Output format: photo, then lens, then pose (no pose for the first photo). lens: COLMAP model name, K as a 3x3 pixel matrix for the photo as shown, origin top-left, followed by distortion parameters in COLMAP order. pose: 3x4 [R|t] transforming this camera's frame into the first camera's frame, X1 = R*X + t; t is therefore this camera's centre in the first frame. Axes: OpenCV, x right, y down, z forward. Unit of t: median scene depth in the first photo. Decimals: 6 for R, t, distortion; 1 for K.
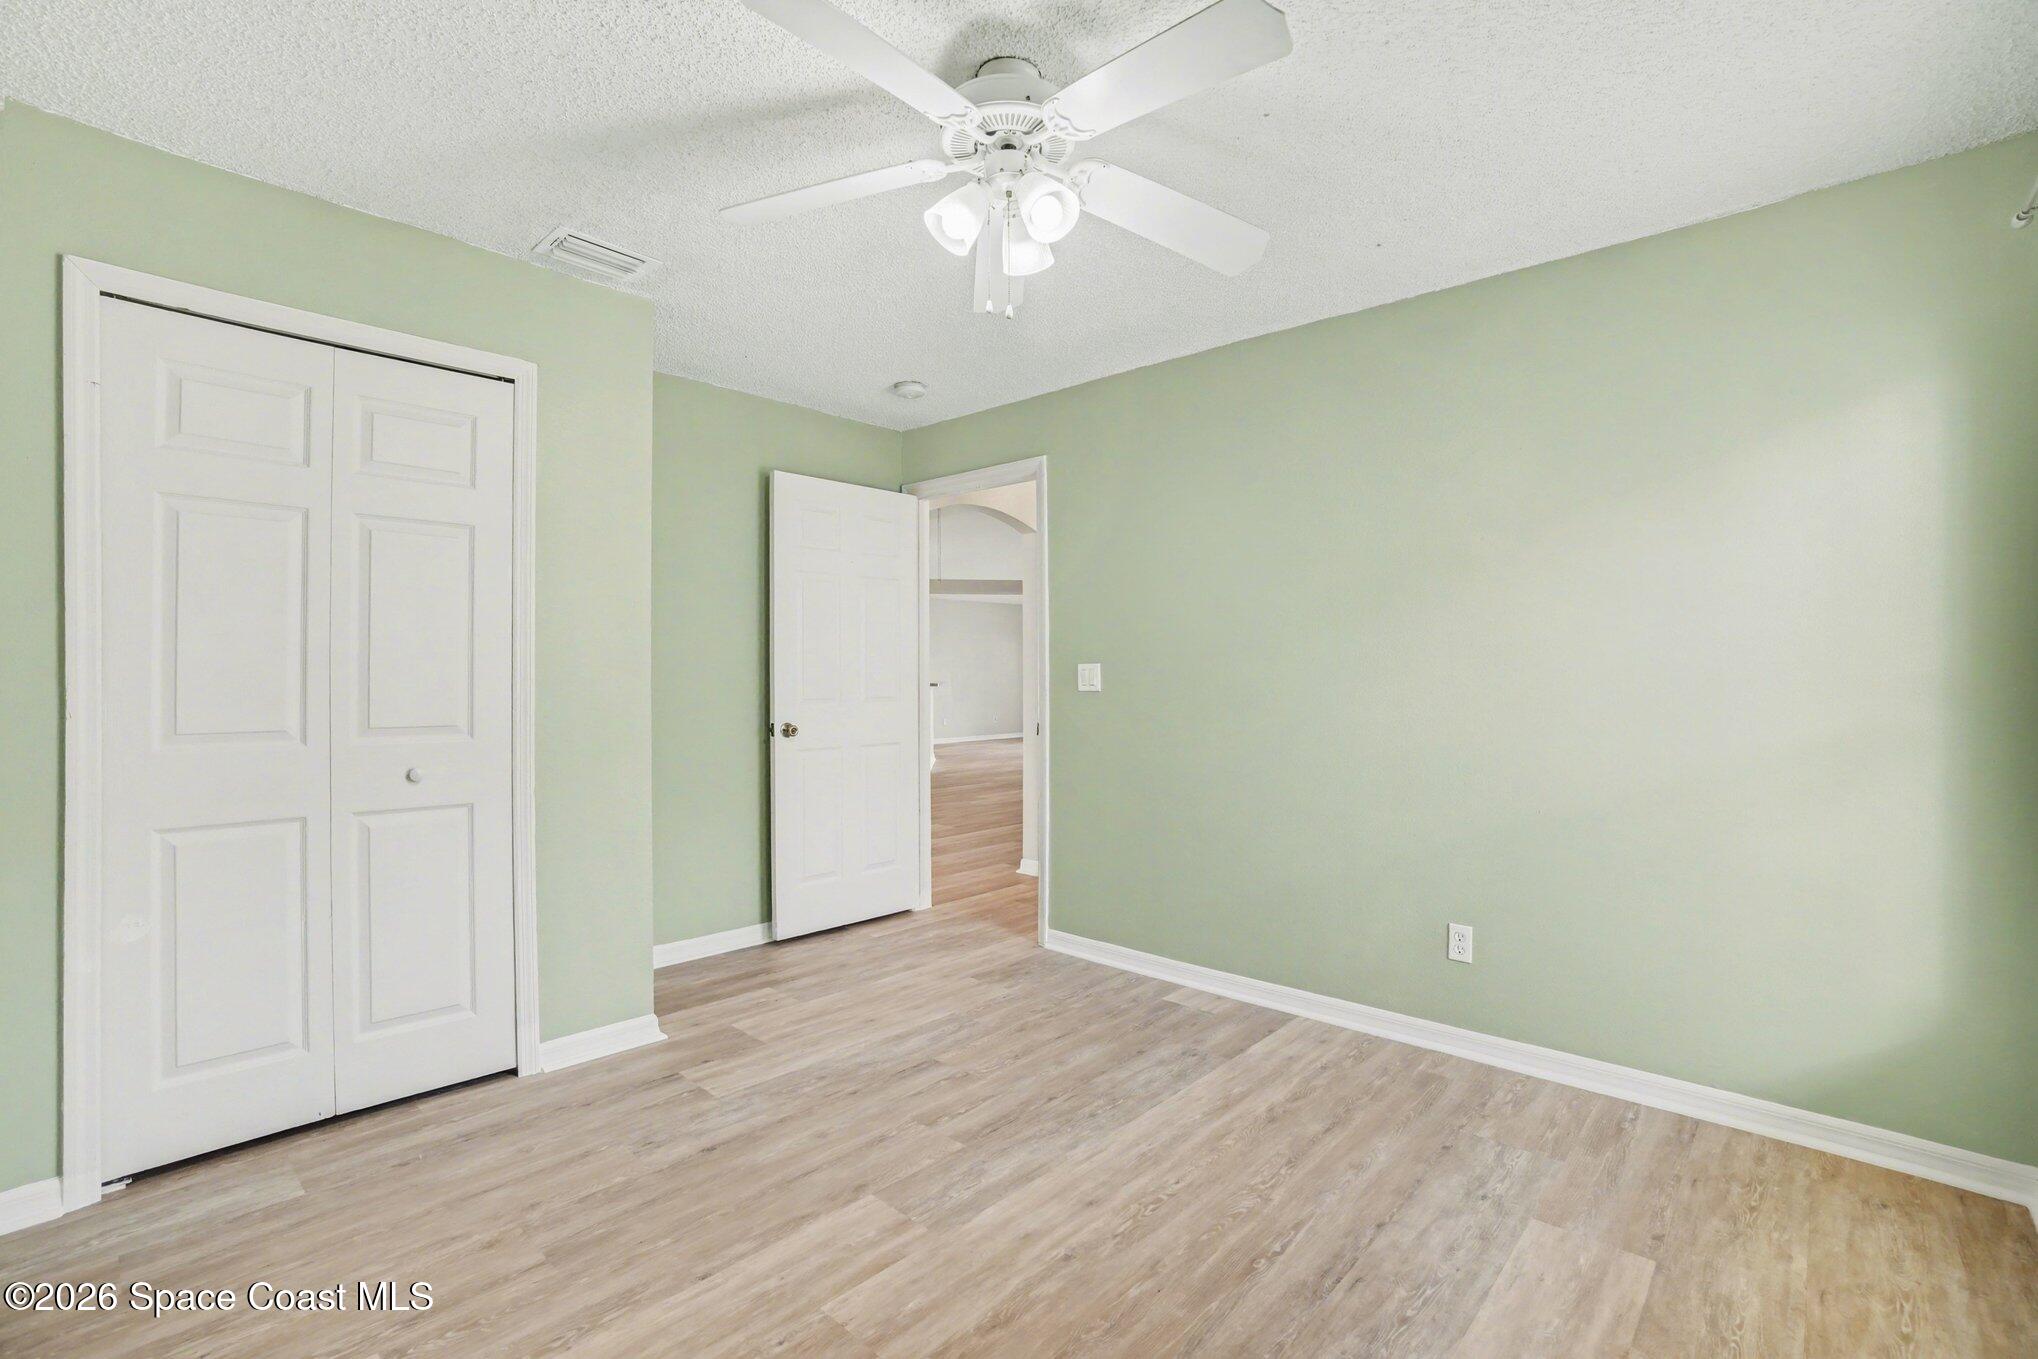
lens RADIAL K [[919.9, 0, 1020.9], [0, 919.9, 673.3], [0, 0, 1]] dist [-0.016921, 0.002638]
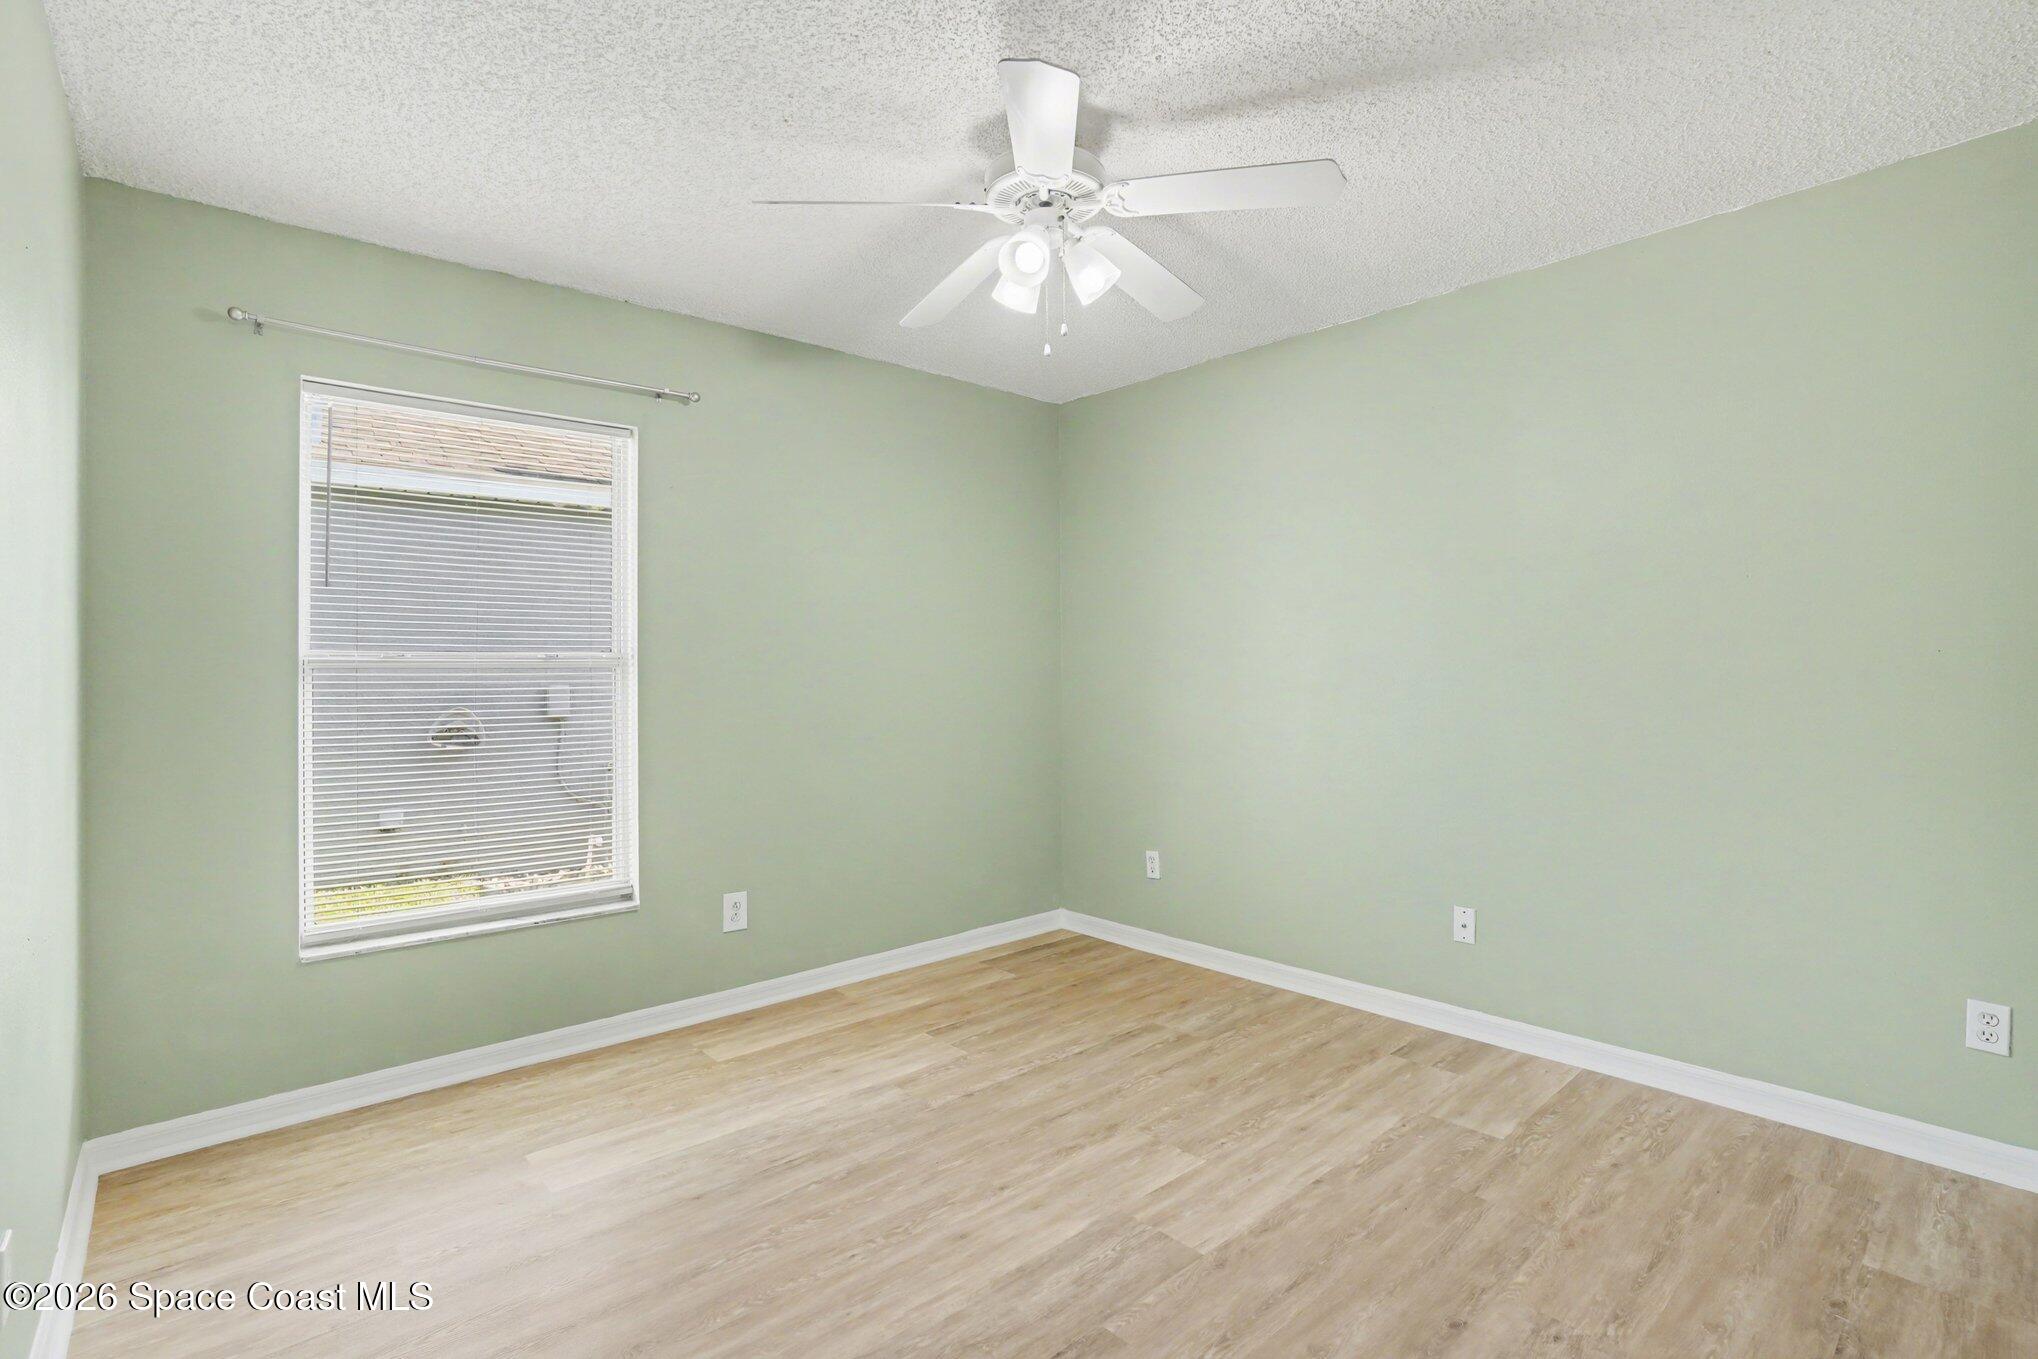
lens RADIAL K [[919.9, 0, 1017.3], [0, 919.9, 677.1], [0, 0, 1]] dist [-0.016921, 0.002638]
pose [[-0.993222, 0.006905, 0.116024, -0.095410], [0.007780, 0.999945, 0.007093, 0.003322], [-0.115968, 0.007948, -0.993221, 1.992840]]
